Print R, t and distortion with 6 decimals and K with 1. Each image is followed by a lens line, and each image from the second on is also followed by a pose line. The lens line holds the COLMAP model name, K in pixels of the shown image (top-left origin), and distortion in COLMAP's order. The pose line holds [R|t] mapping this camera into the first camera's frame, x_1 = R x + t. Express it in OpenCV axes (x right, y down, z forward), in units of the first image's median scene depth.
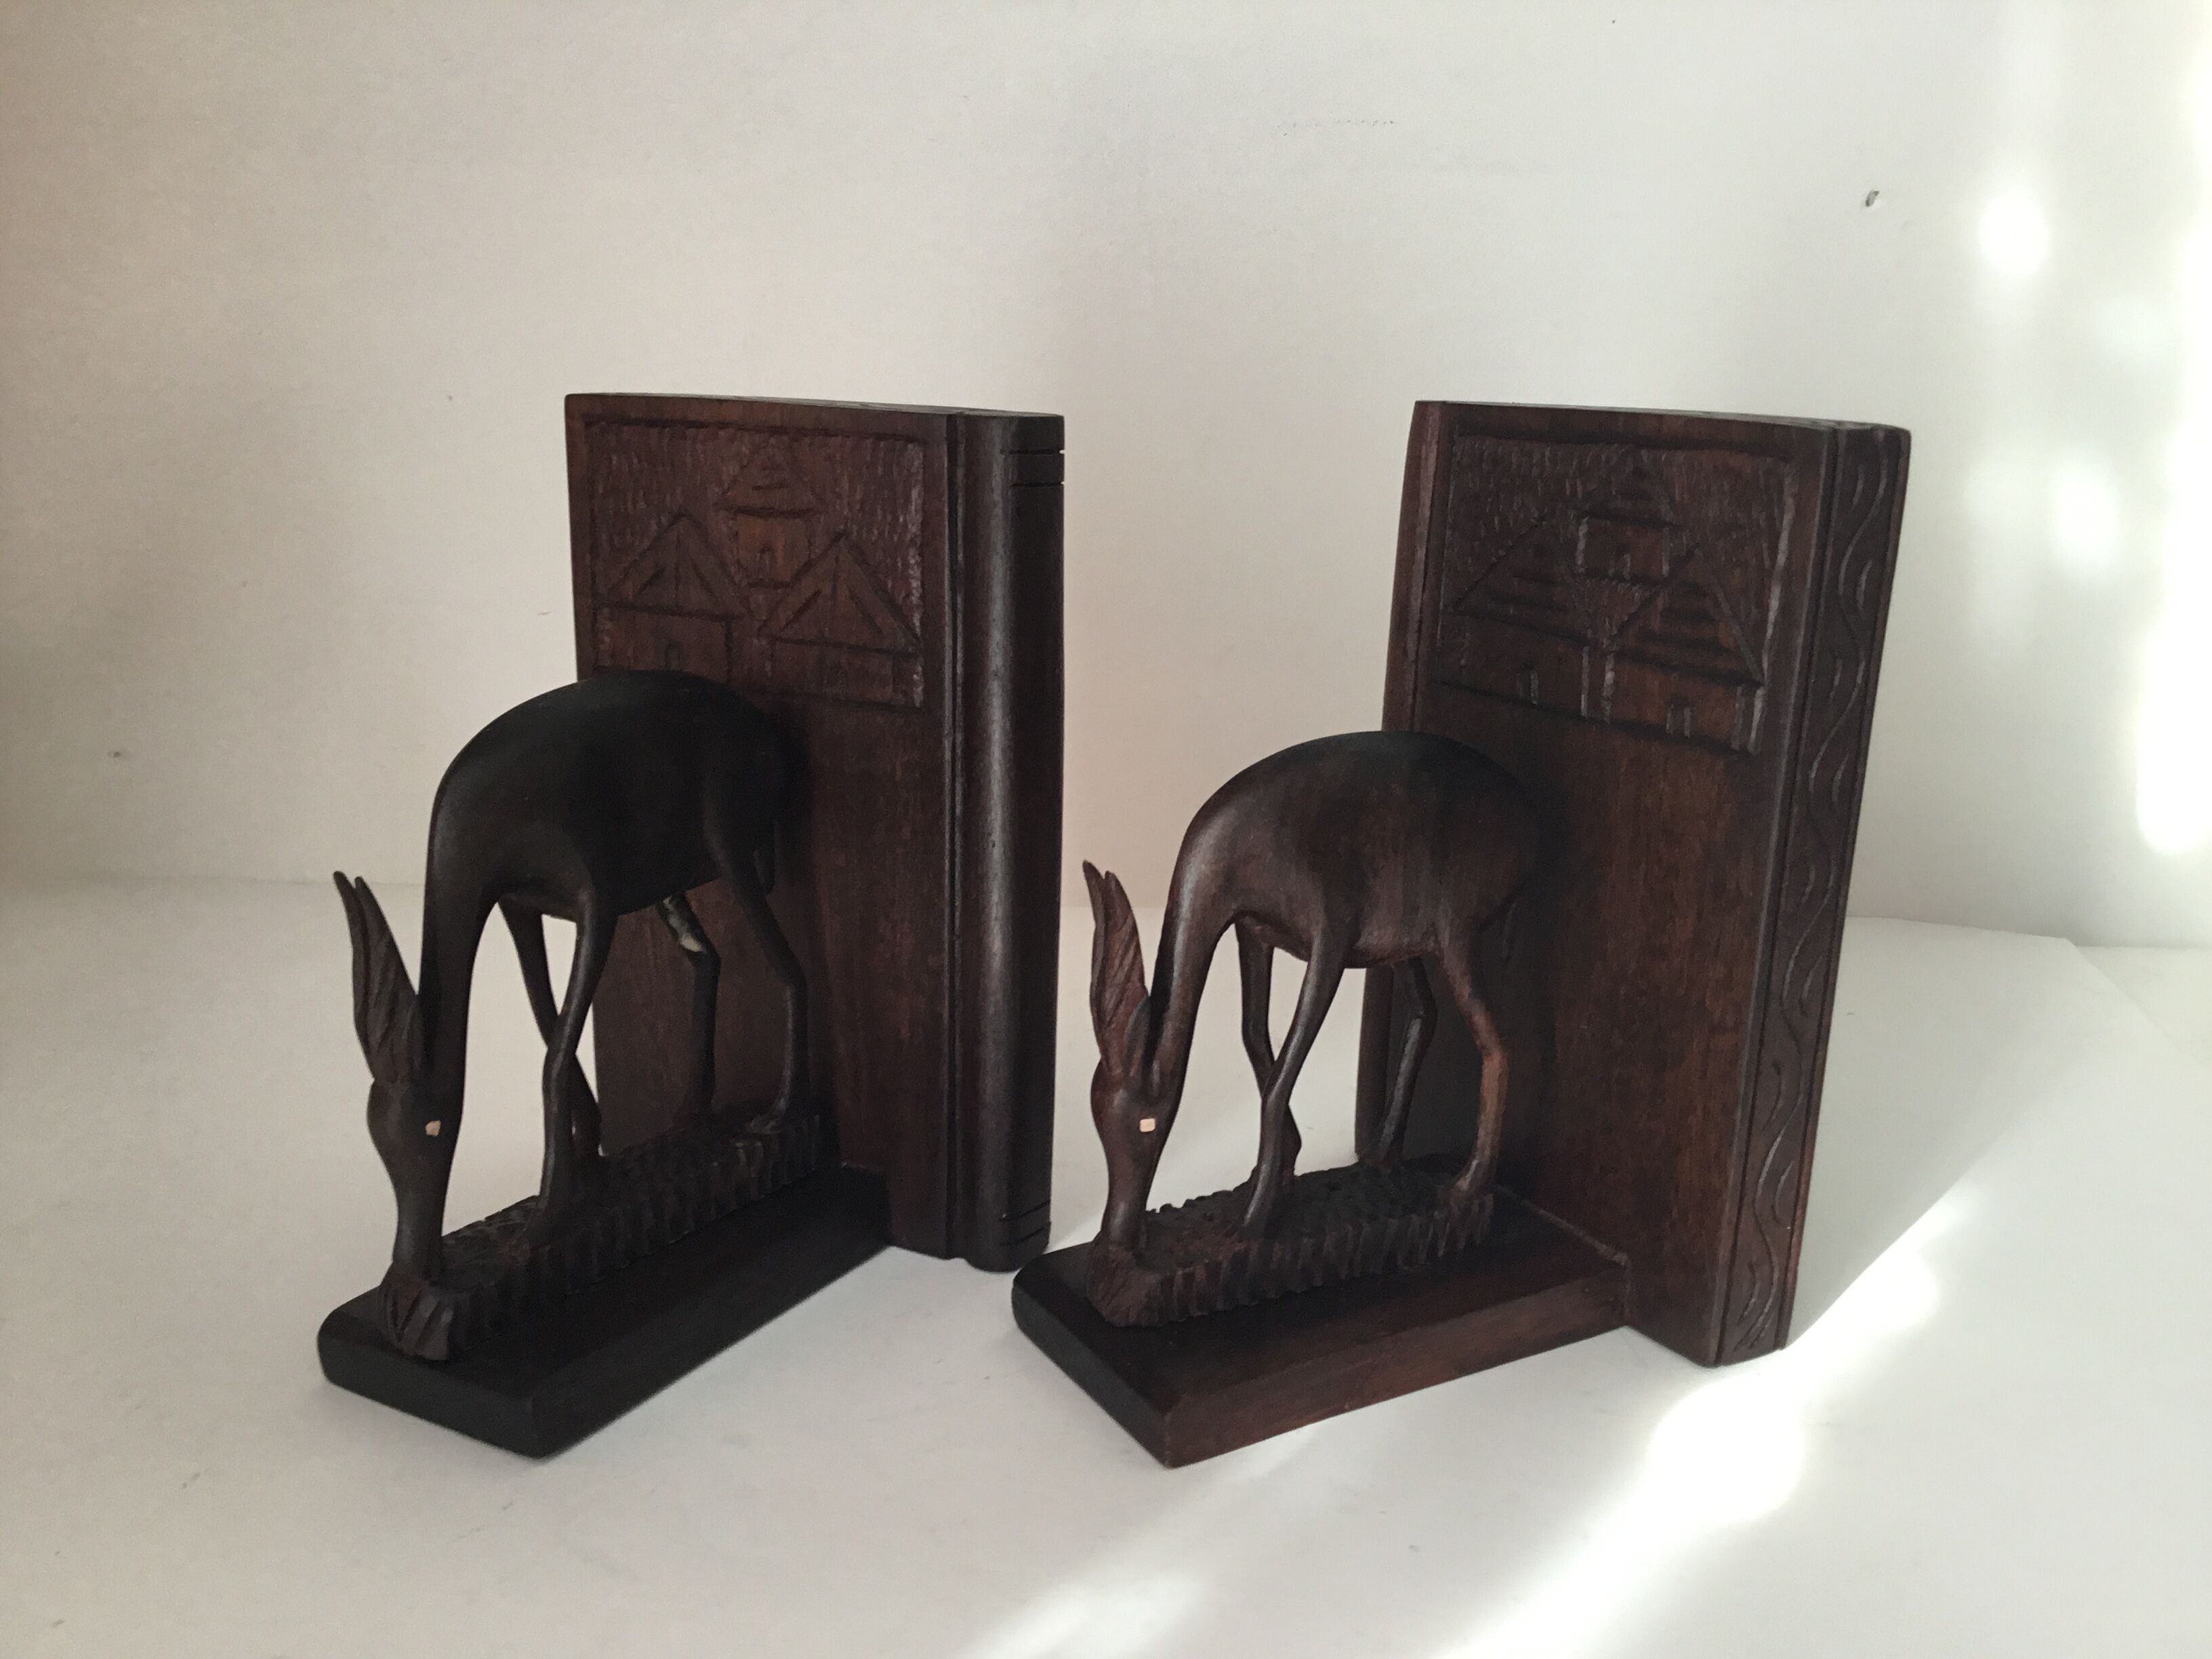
lens RADIAL K [[1823.8, 0, 1139.4], [0, 1823.8, 829.6], [0, 0, 1]] dist [0.034410, -0.007479]
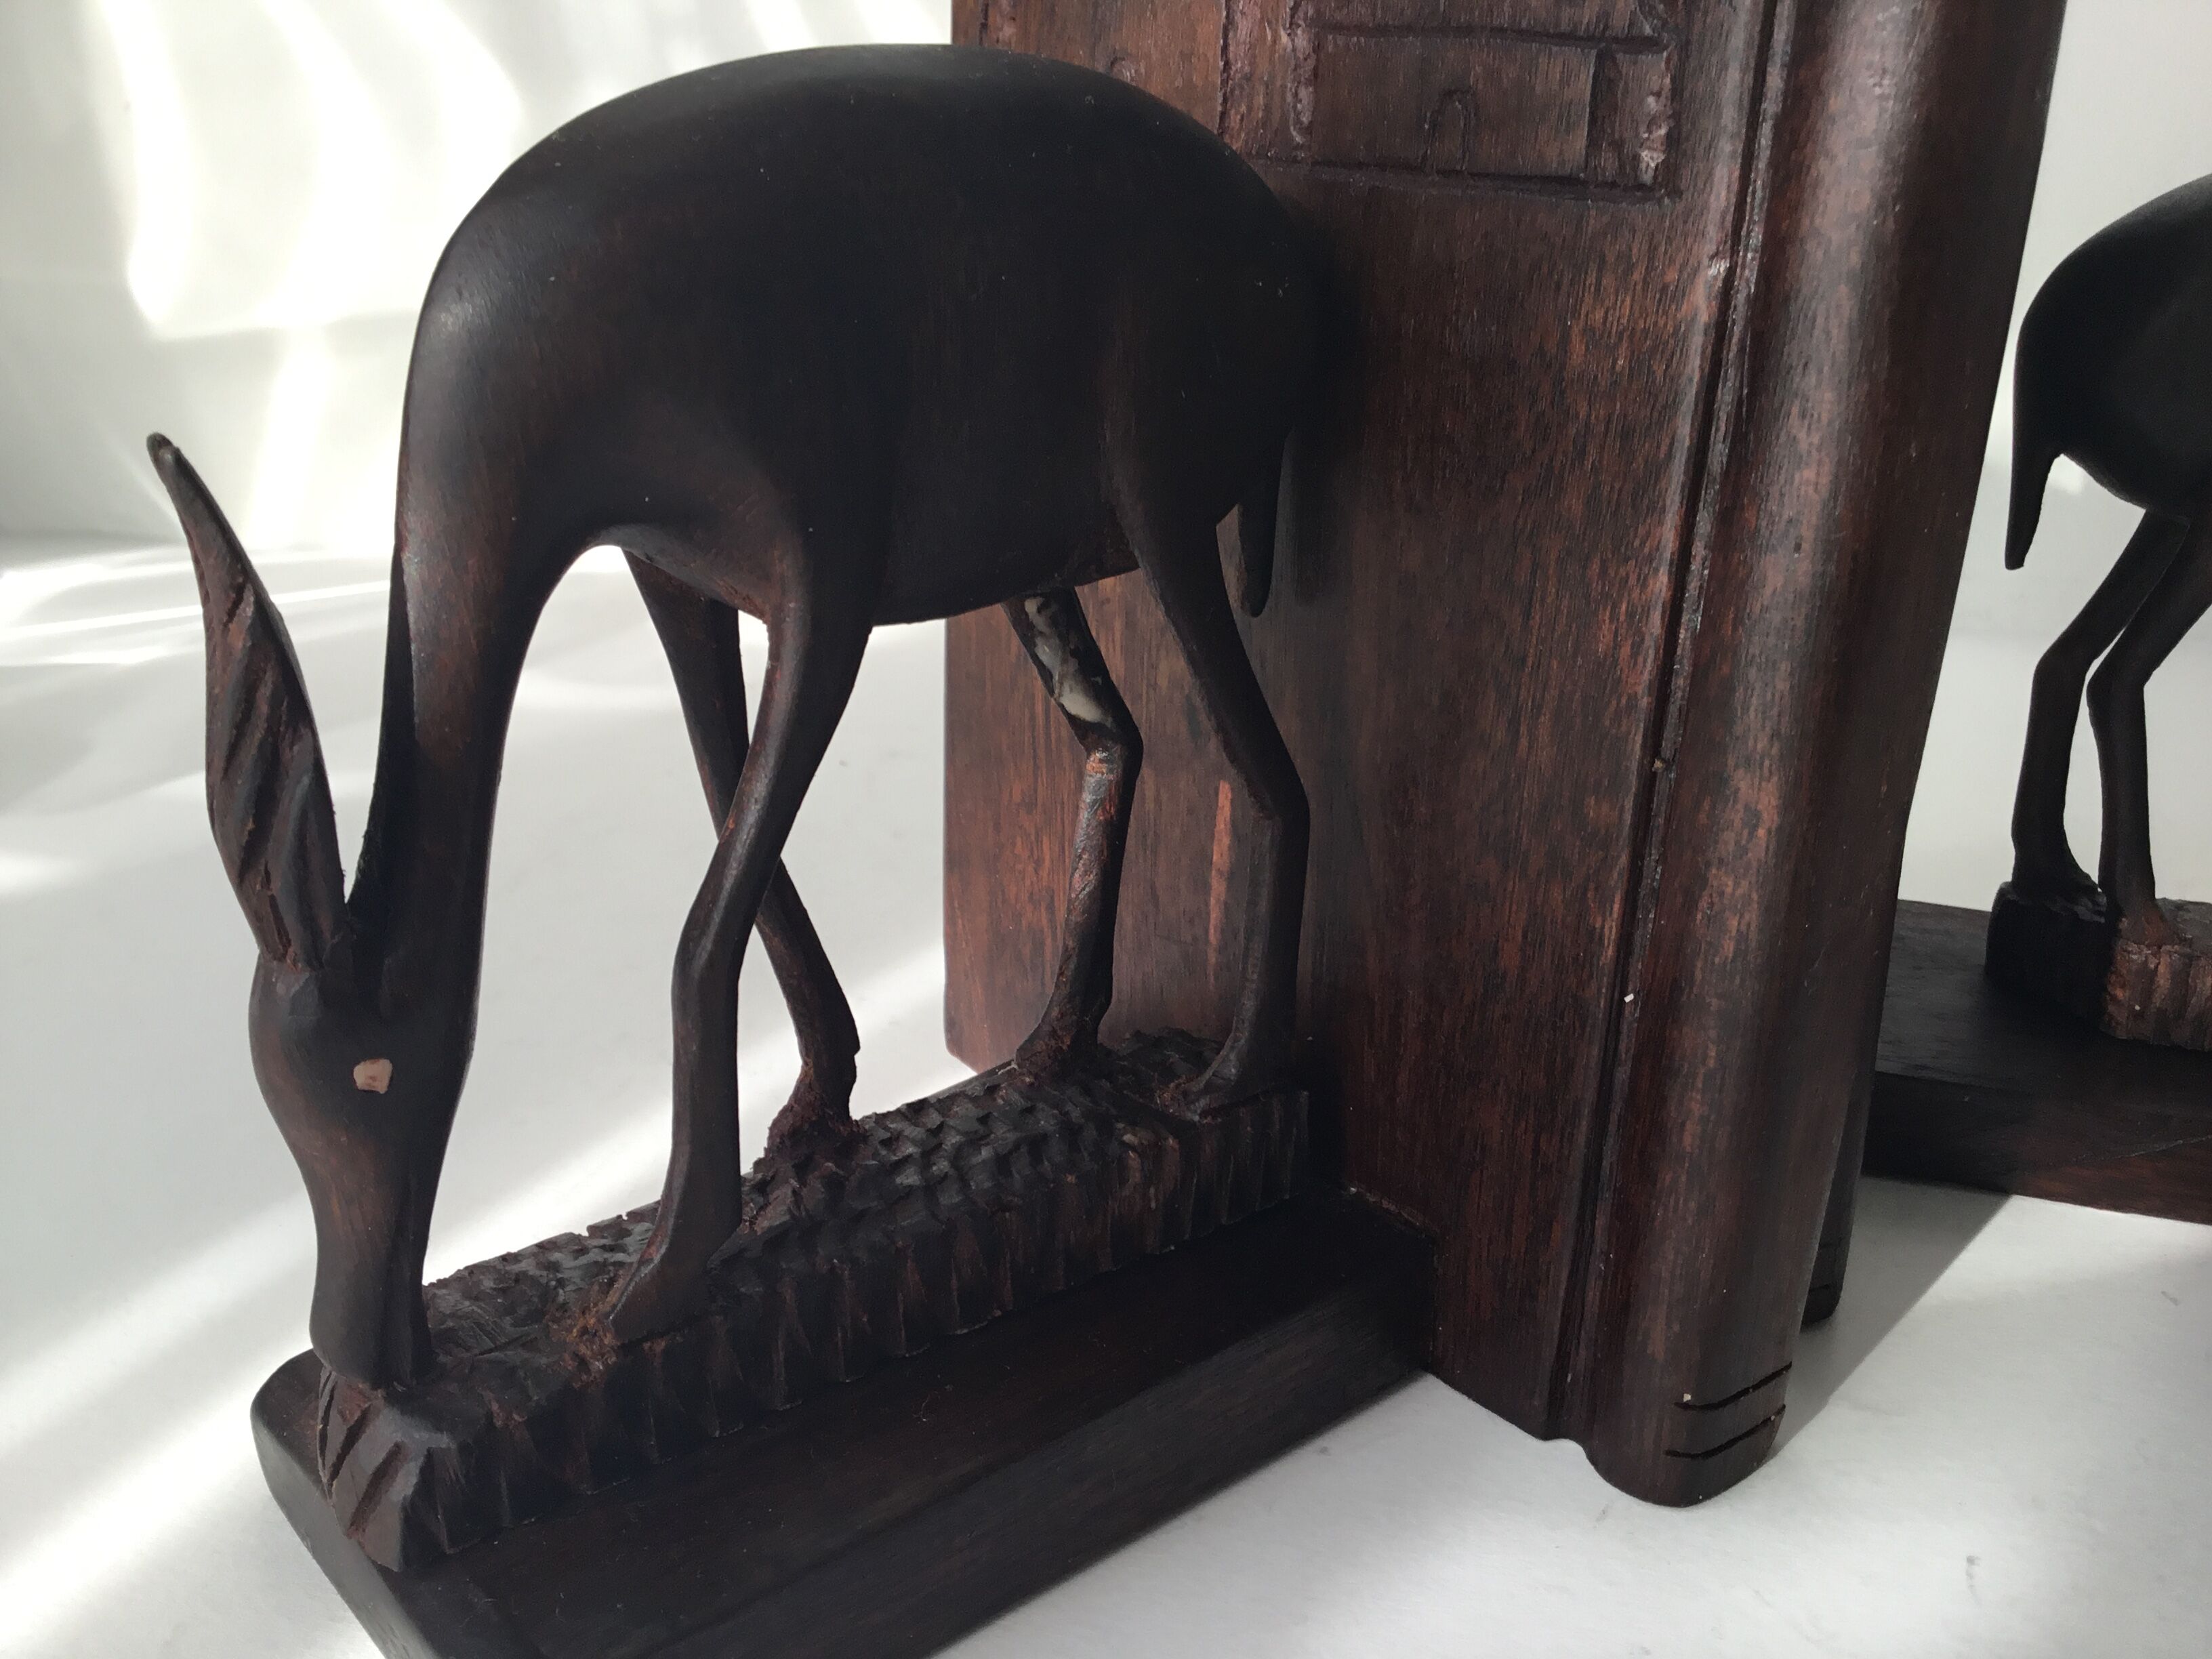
lens RADIAL K [[1823.8, 0, 1139.4], [0, 1823.8, 829.6], [0, 0, 1]] dist [0.034410, -0.007479]
pose [[0.937460, 0.138508, -0.319351, -0.076783], [-0.094105, 0.984109, 0.150580, 0.021923], [0.335133, -0.111110, 0.935596, 0.566116]]
